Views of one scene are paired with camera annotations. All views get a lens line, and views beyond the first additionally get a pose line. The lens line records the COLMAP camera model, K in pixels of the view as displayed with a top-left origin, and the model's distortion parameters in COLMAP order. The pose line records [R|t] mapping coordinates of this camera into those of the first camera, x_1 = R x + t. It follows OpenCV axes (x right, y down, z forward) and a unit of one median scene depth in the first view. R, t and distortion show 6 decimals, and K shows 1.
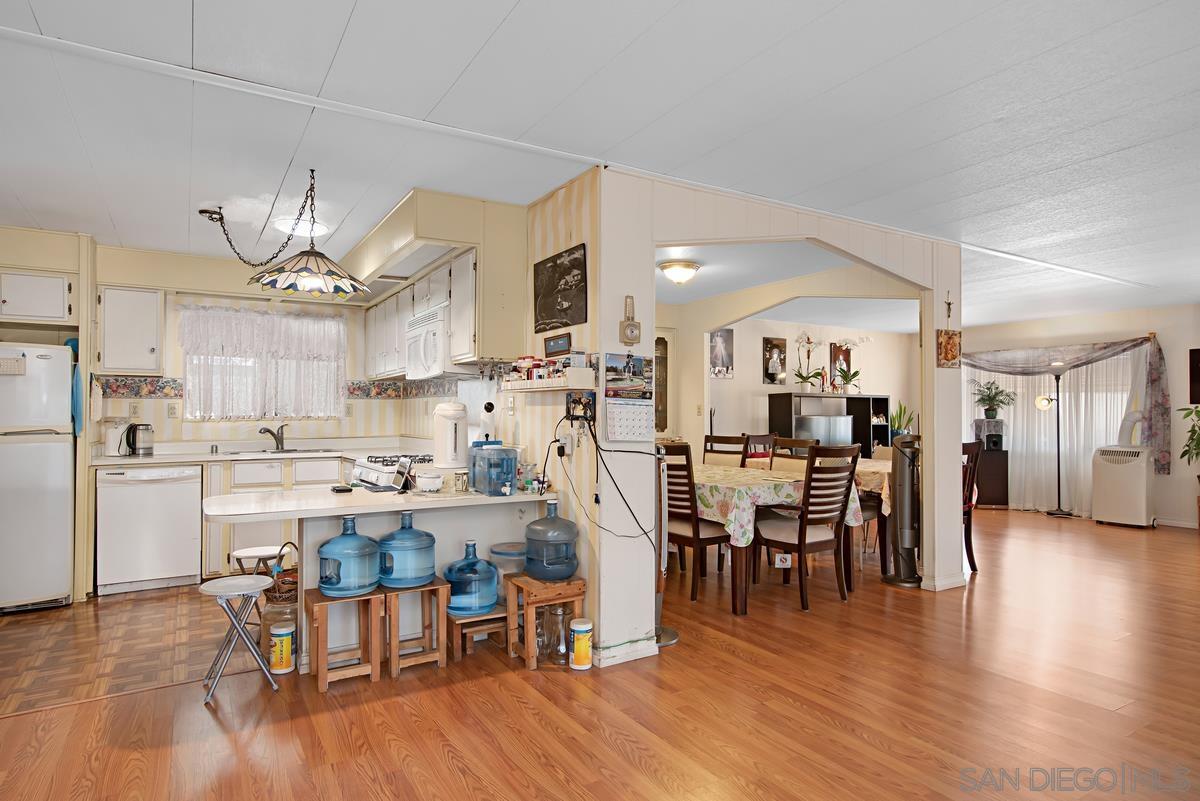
lens RADIAL K [[706.8, 0, 605.8], [0, 706.8, 407.2], [0, 0, 1]] dist [0.028318, -0.006245]
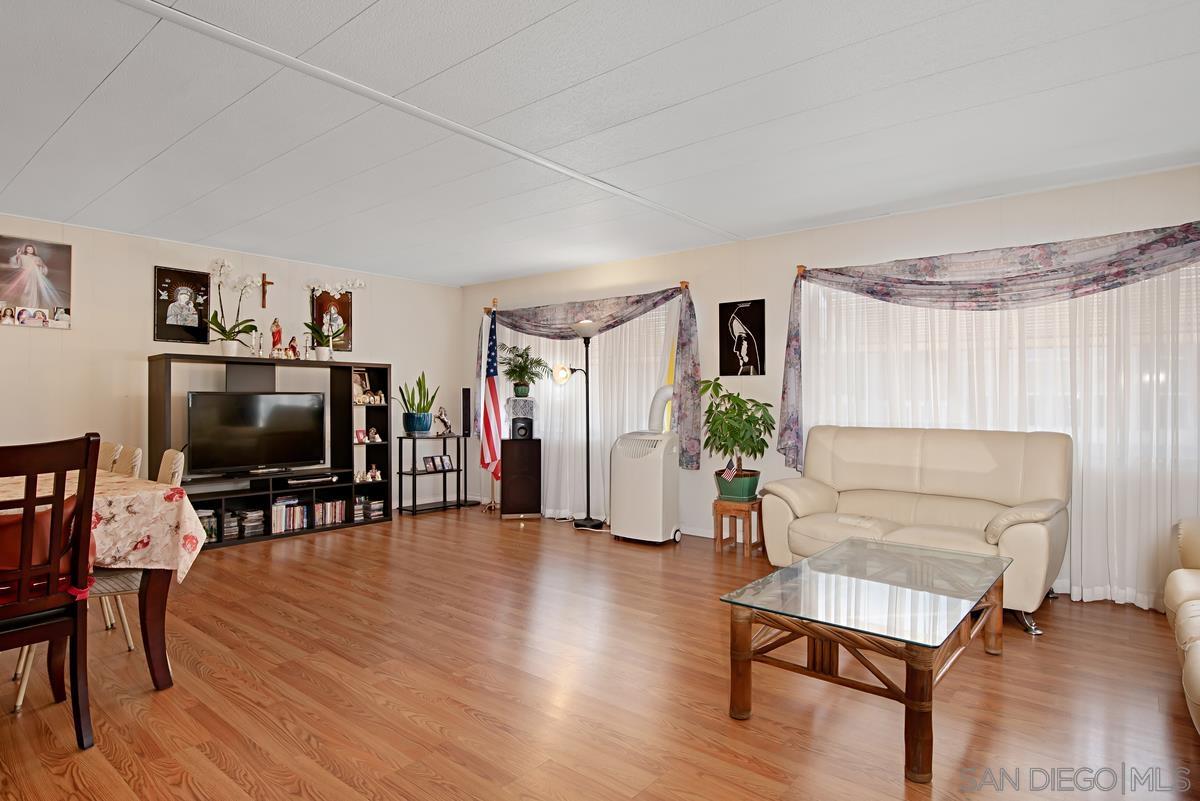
lens RADIAL K [[651.9, 0, 612.8], [0, 651.9, 393.9], [0, 0, 1]] dist [-0.004306, 0.000345]
pose [[0.950936, 0.000900, 0.309385, 0.501087], [-0.001994, 0.999993, 0.003221, 0.012786], [-0.309380, -0.003680, 0.950931, 0.385860]]
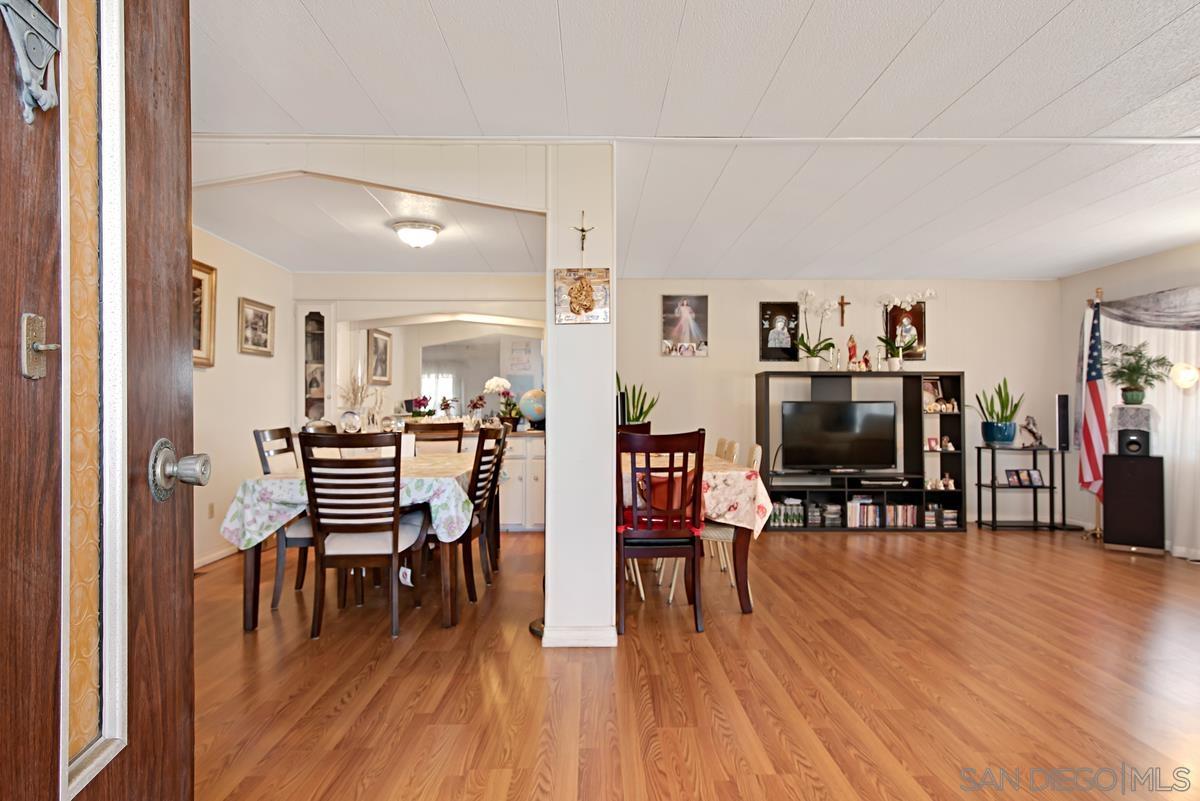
lens RADIAL K [[686.6, 0, 598.8], [0, 686.6, 406.1], [0, 0, 1]] dist [0.019077, -0.006637]
pose [[0.845047, -0.003349, -0.534682, 0.560667], [0.007549, 0.999955, 0.005667, 0.013027], [0.534639, -0.008825, 0.845034, 0.299578]]
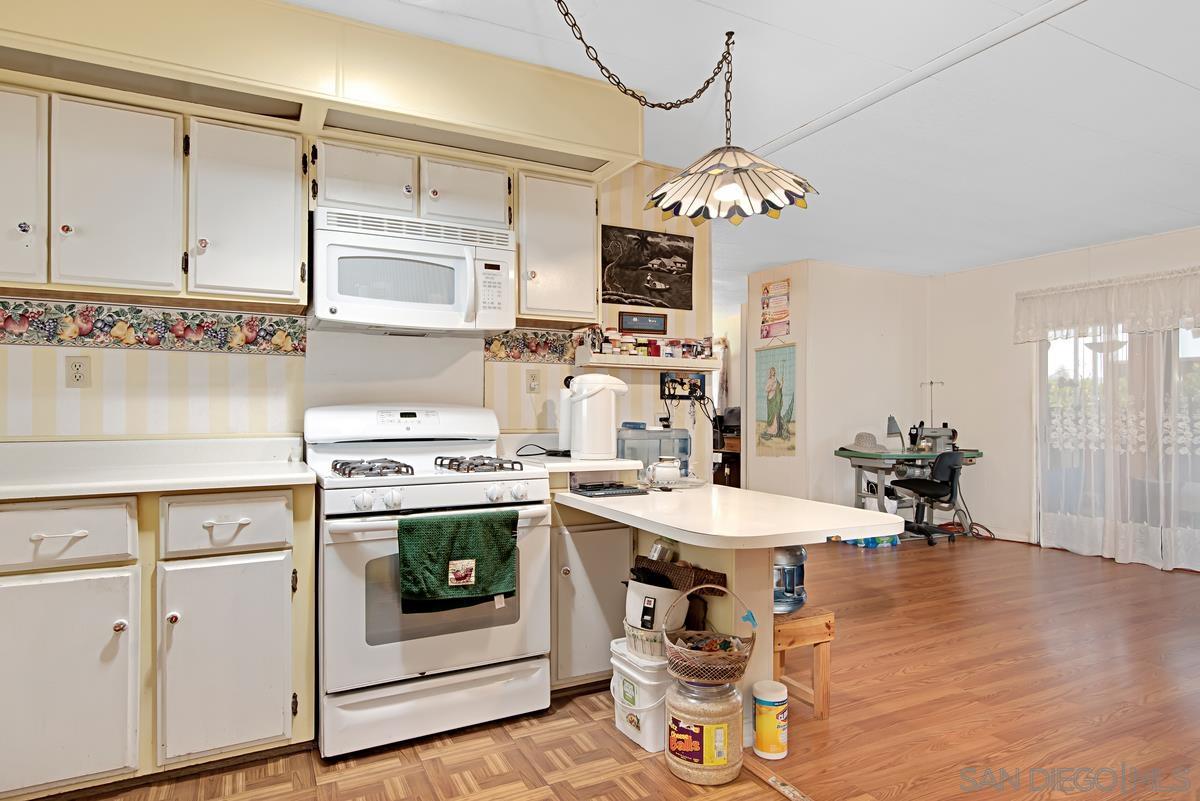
lens RADIAL K [[686.6, 0, 582.6], [0, 686.6, 409.8], [0, 0, 1]] dist [0.019077, -0.006637]
pose [[0.067916, 0.001158, 0.997690, -0.520555], [-0.011728, 0.999931, -0.000362, 0.017496], [-0.997622, -0.011676, 0.067925, 0.519160]]
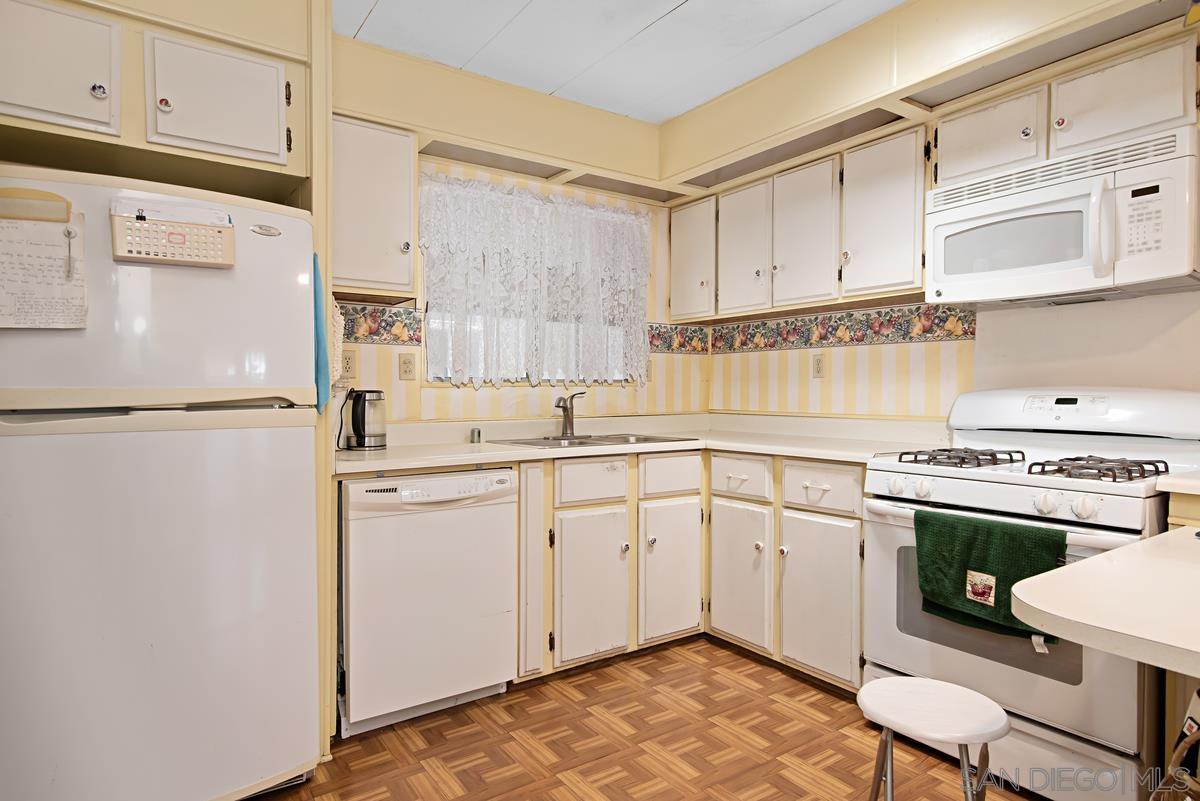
lens RADIAL K [[686.6, 0, 603.0], [0, 686.6, 406.7], [0, 0, 1]] dist [0.019077, -0.006637]
pose [[0.997364, -0.000227, 0.072563, -0.393872], [-0.002139, 0.999469, 0.032517, 0.014559], [-0.072531, -0.032587, 0.996834, 0.364580]]
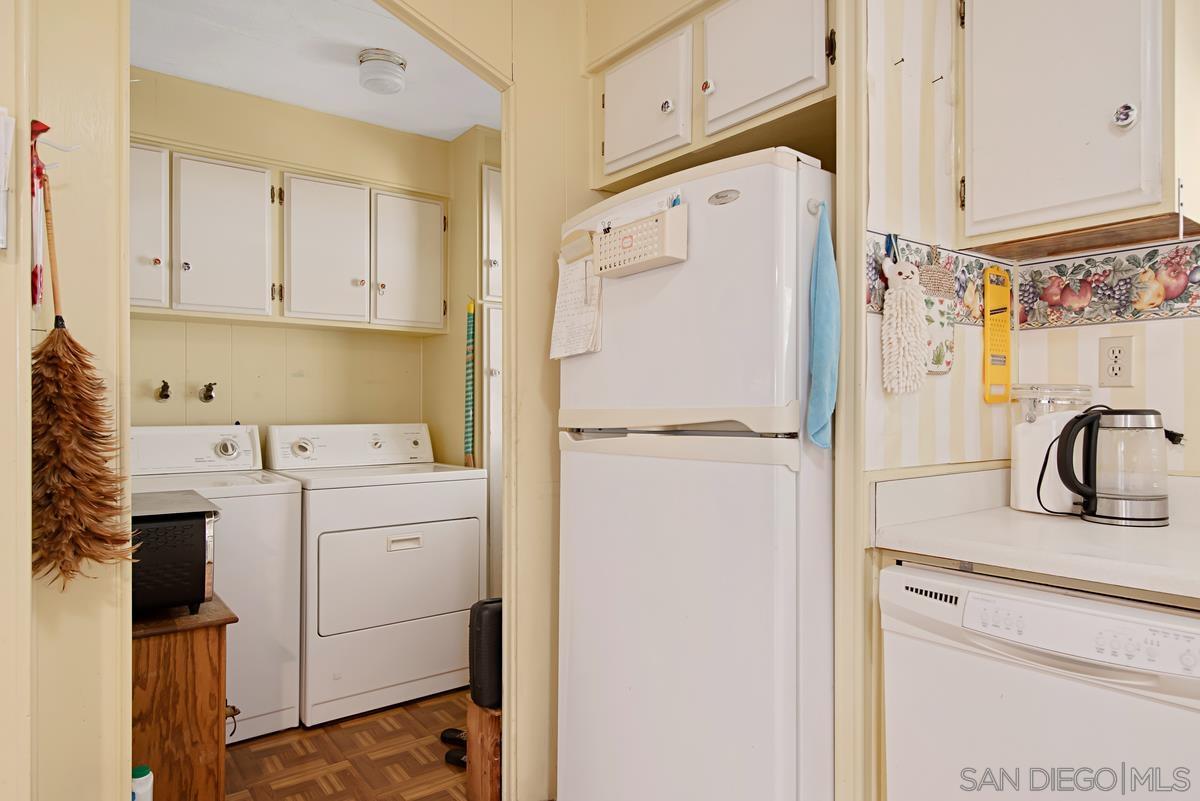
lens RADIAL K [[724.4, 0, 598.0], [0, 724.4, 404.1], [0, 0, 1]] dist [0.005545, -0.003524]
pose [[0.108885, -0.012288, -0.993978, -0.299366], [0.011896, 0.999868, -0.011057, 0.017296], [0.993983, -0.010621, 0.109017, 0.587332]]
